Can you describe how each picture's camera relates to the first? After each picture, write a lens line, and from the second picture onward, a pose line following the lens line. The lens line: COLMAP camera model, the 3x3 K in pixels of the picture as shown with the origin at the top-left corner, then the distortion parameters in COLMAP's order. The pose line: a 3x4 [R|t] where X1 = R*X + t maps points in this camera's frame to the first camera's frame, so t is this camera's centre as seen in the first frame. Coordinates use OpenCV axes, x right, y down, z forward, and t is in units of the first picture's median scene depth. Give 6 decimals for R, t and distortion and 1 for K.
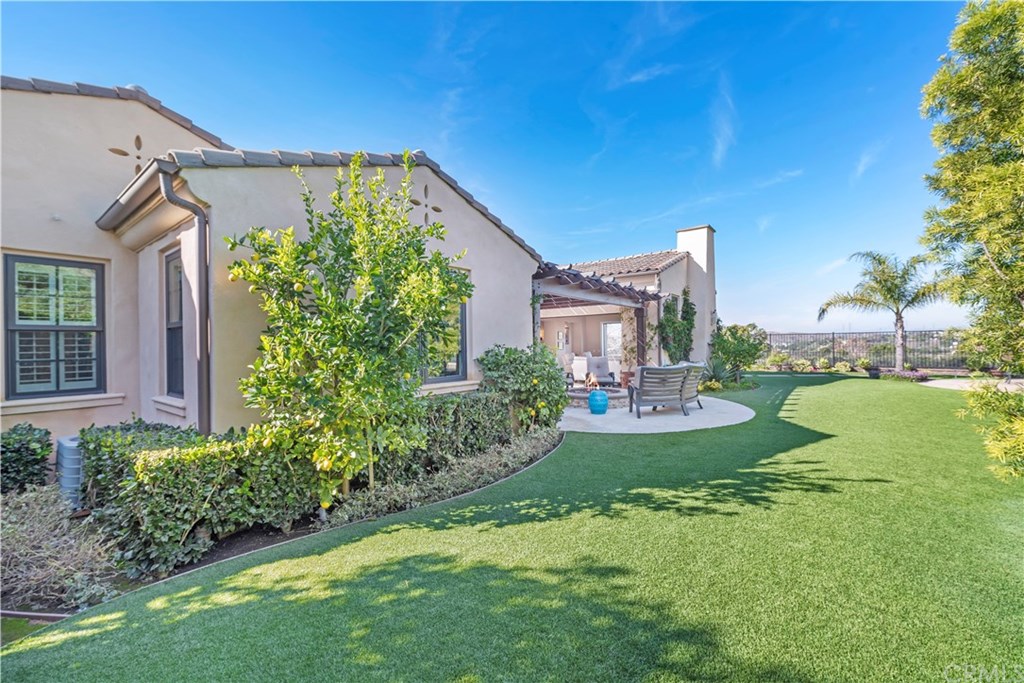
lens RADIAL K [[415.0, 0, 509.5], [0, 415.0, 340.8], [0, 0, 1]] dist [0.006866, -0.000017]
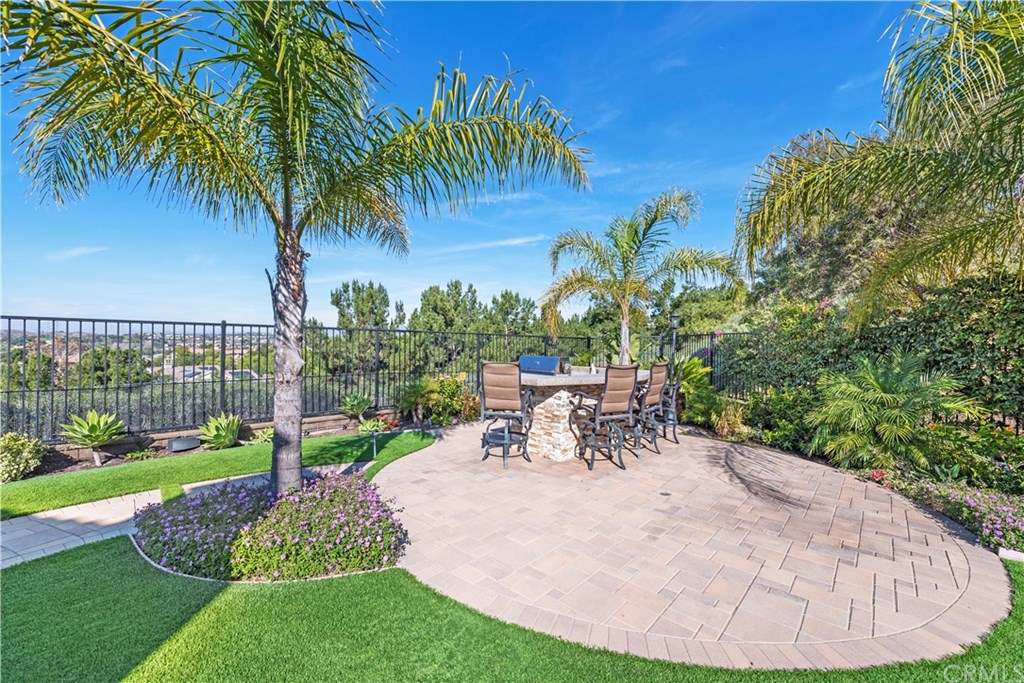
lens RADIAL K [[411.1, 0, 519.6], [0, 411.1, 346.8], [0, 0, 1]] dist [0.001058, -0.000048]
pose [[0.039364, 0.010027, 0.999175, 0.813617], [-0.020582, 0.999746, -0.009222, -0.007635], [-0.999013, -0.020202, 0.039561, 0.976966]]
